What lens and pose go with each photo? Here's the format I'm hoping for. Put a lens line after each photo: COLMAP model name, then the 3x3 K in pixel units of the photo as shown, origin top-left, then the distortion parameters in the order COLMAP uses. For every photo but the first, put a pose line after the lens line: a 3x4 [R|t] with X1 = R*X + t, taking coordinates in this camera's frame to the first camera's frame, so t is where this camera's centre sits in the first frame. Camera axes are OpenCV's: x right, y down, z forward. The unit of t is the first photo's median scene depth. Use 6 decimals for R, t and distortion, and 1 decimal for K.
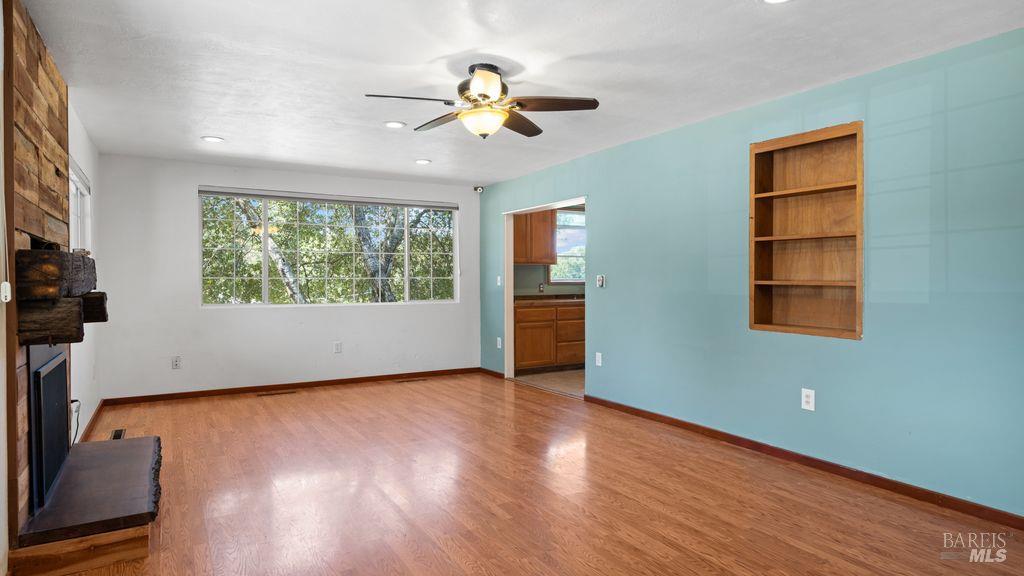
lens RADIAL K [[561.7, 0, 512.0], [0, 561.7, 288.0], [0, 0, 1]] dist [0.000230, -0.000191]
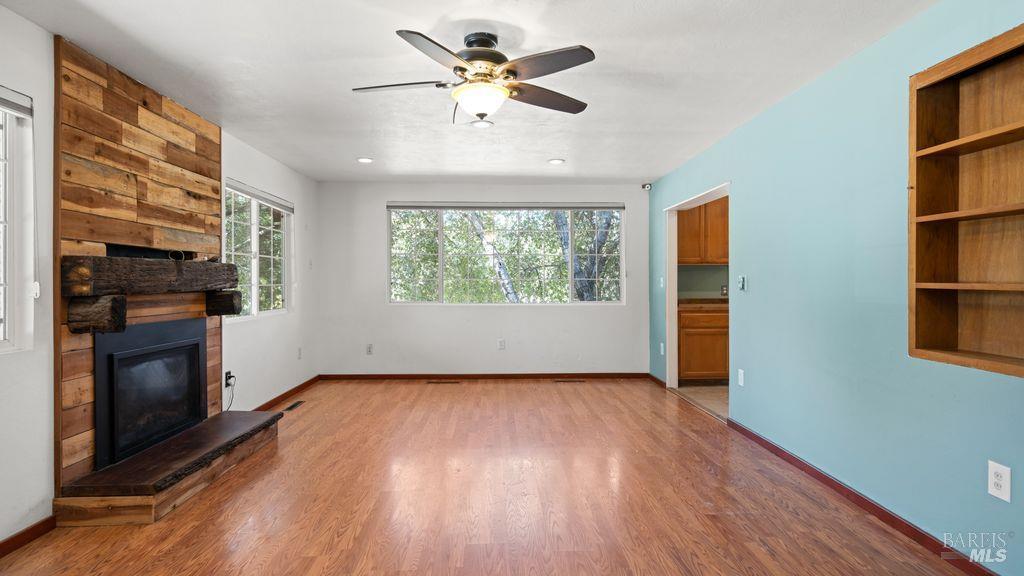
lens RADIAL K [[509.9, 0, 527.3], [0, 509.9, 287.3], [0, 0, 1]] dist [-0.001607, -0.000321]
pose [[0.888648, 0.006804, -0.458540, 0.300005], [-0.008374, 0.999964, -0.001390, -0.003067], [0.458514, 0.005075, 0.888672, 0.260933]]
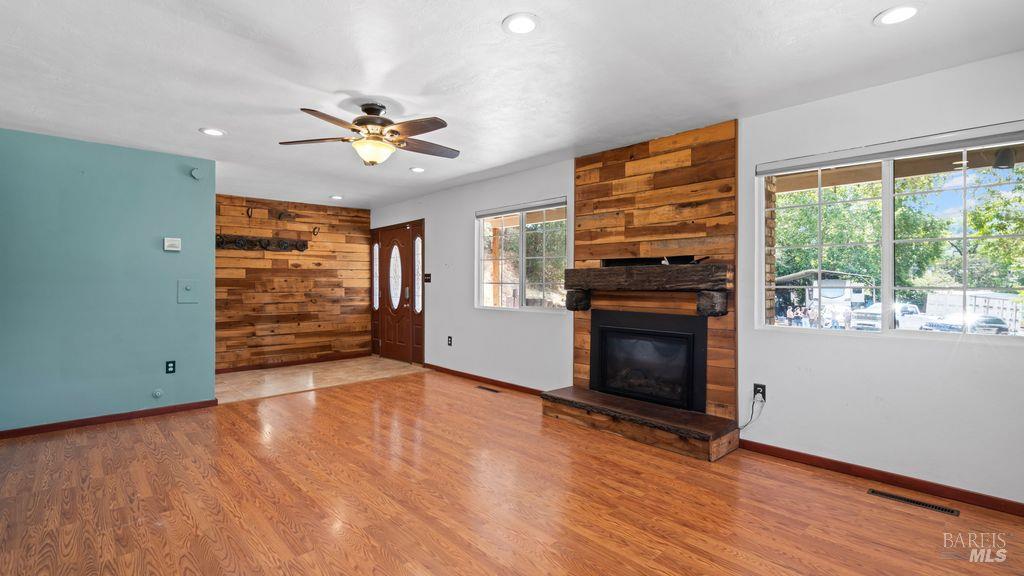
lens RADIAL K [[480.2, 0, 512.0], [0, 480.2, 288.0], [0, 0, 1]] dist [-0.002238, -0.000701]
pose [[-0.978753, 0.005242, -0.204977, -0.103619], [-0.000680, 0.999585, 0.028811, -0.025458], [0.205043, 0.028338, -0.978343, 1.650132]]
